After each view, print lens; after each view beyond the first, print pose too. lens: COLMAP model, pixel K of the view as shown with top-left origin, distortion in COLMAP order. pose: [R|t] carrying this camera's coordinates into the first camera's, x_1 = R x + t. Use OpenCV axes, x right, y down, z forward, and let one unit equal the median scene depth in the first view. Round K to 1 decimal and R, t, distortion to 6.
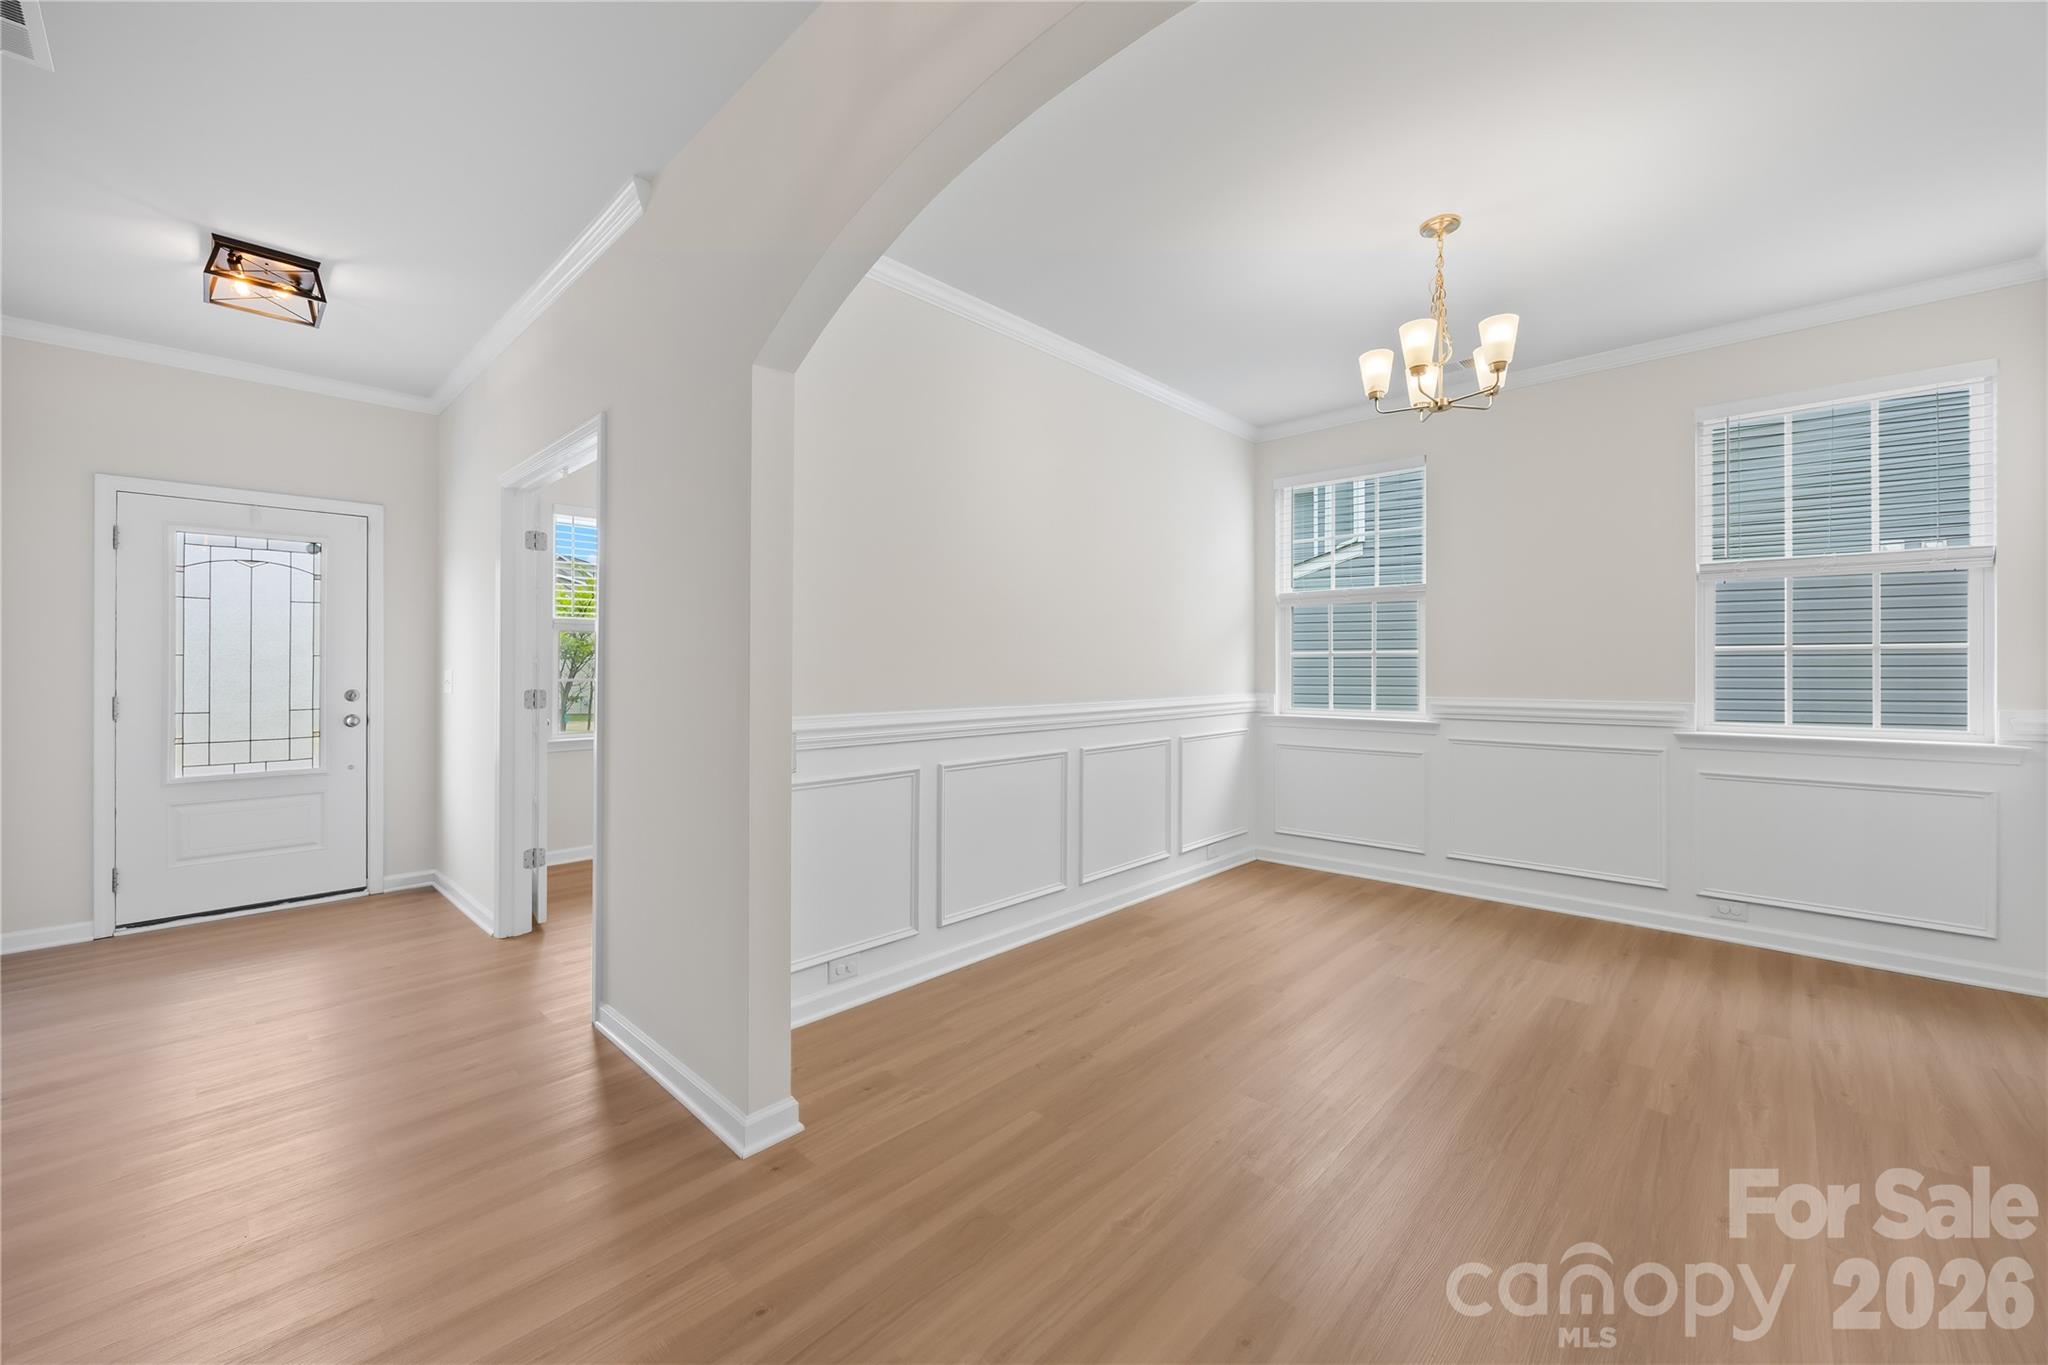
lens RADIAL K [[798.1, 0, 985.6], [0, 798.1, 675.9], [0, 0, 1]] dist [-0.001911, -0.000038]
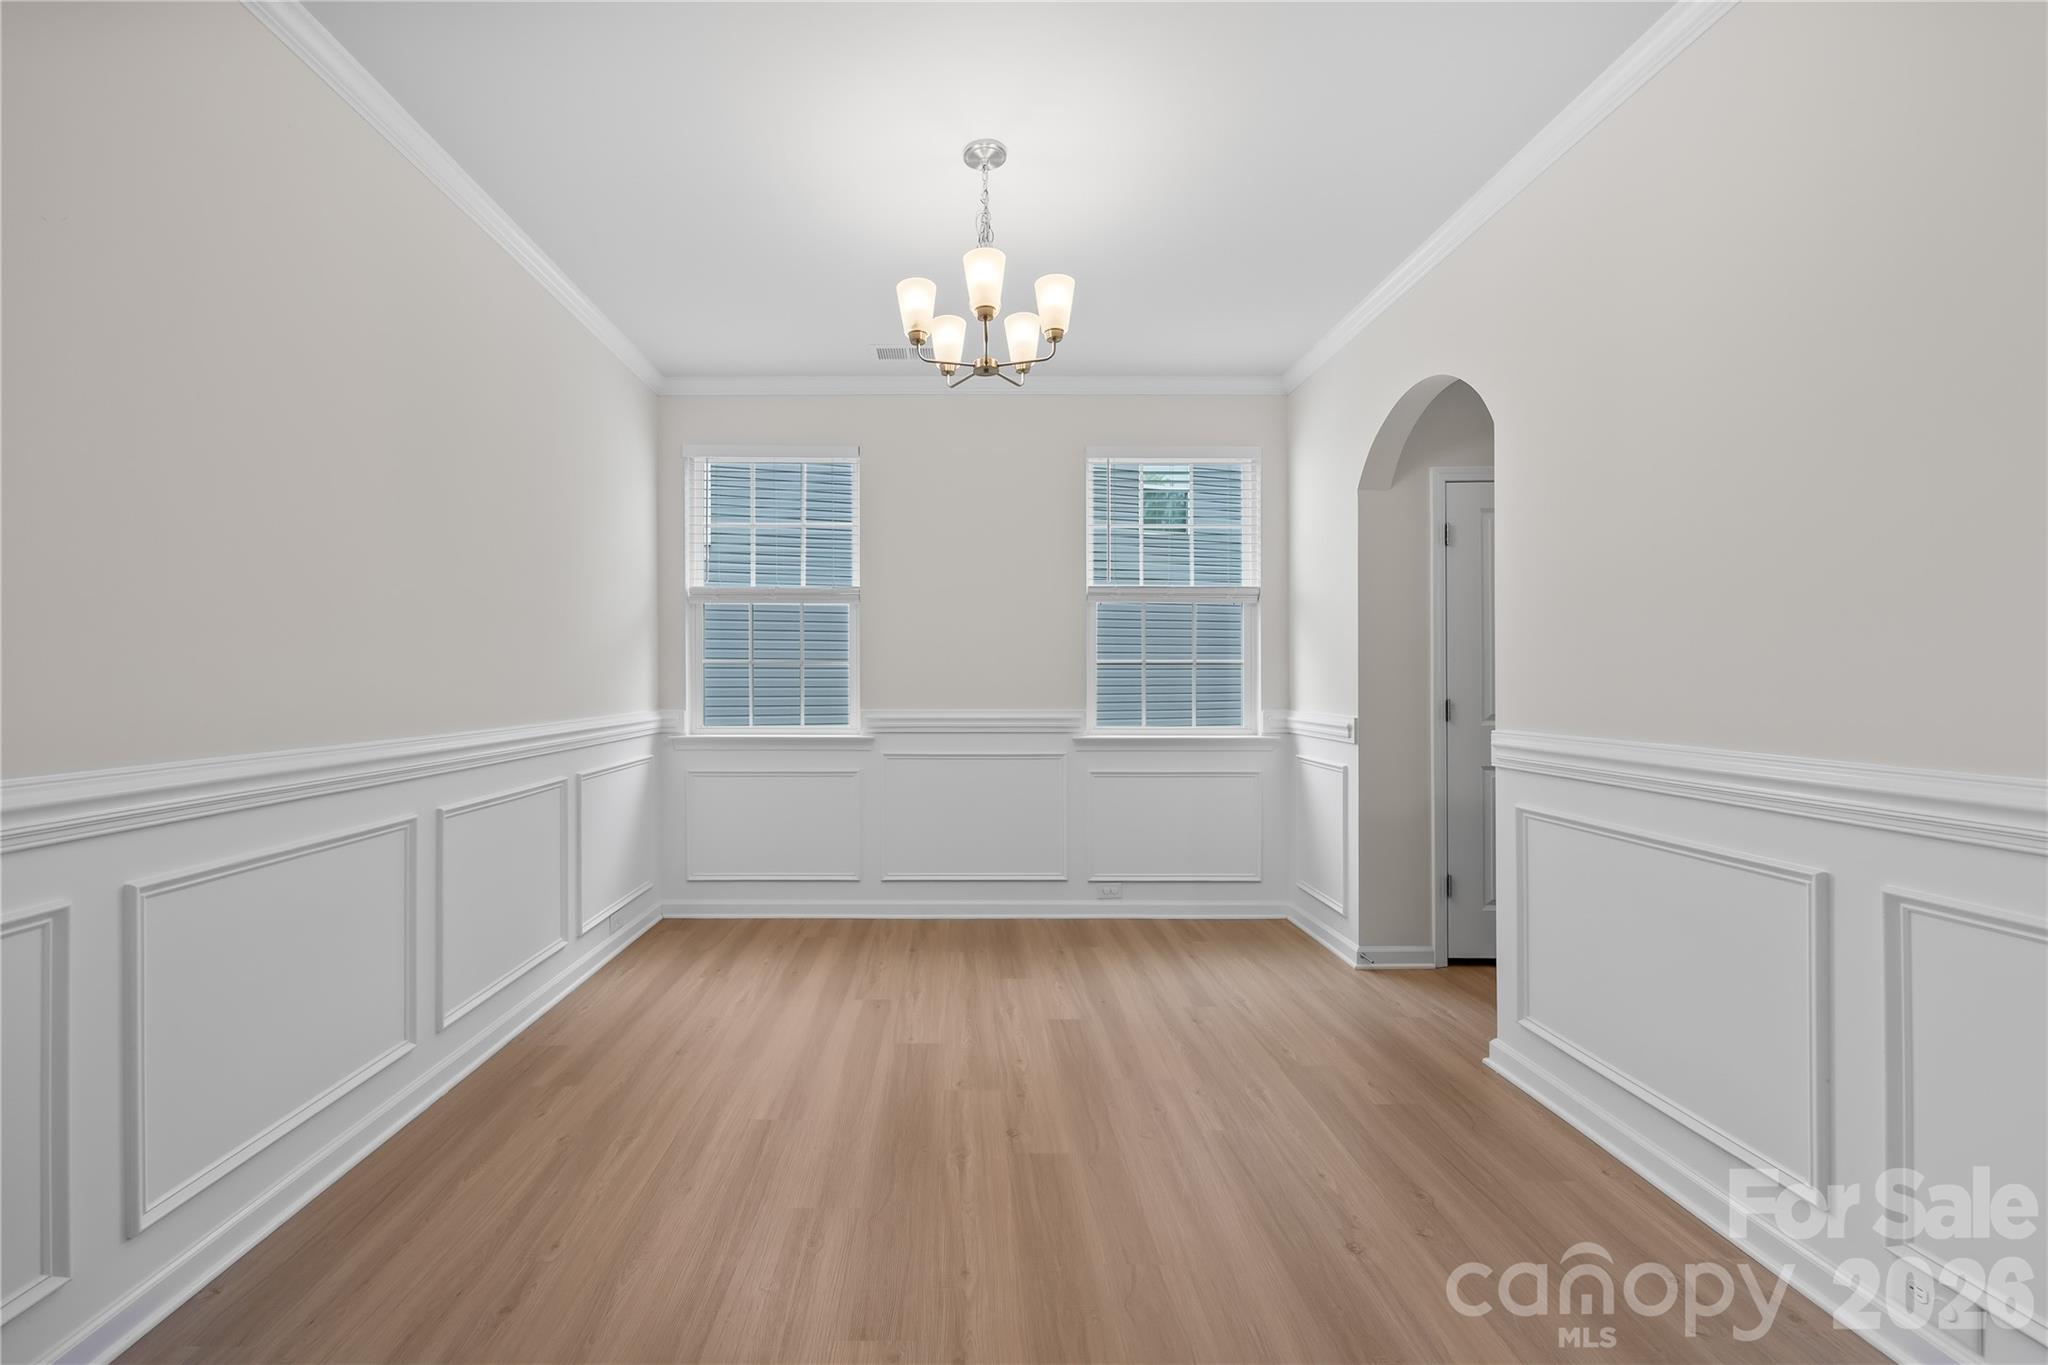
lens RADIAL K [[864.4, 0, 1018.7], [0, 864.4, 689.5], [0, 0, 1]] dist [-0.000742, 0.000022]
pose [[0.698861, -0.007709, 0.715216, -0.041782], [0.005823, 0.999970, 0.005089, -0.001405], [-0.715234, 0.000609, 0.698885, 0.219811]]
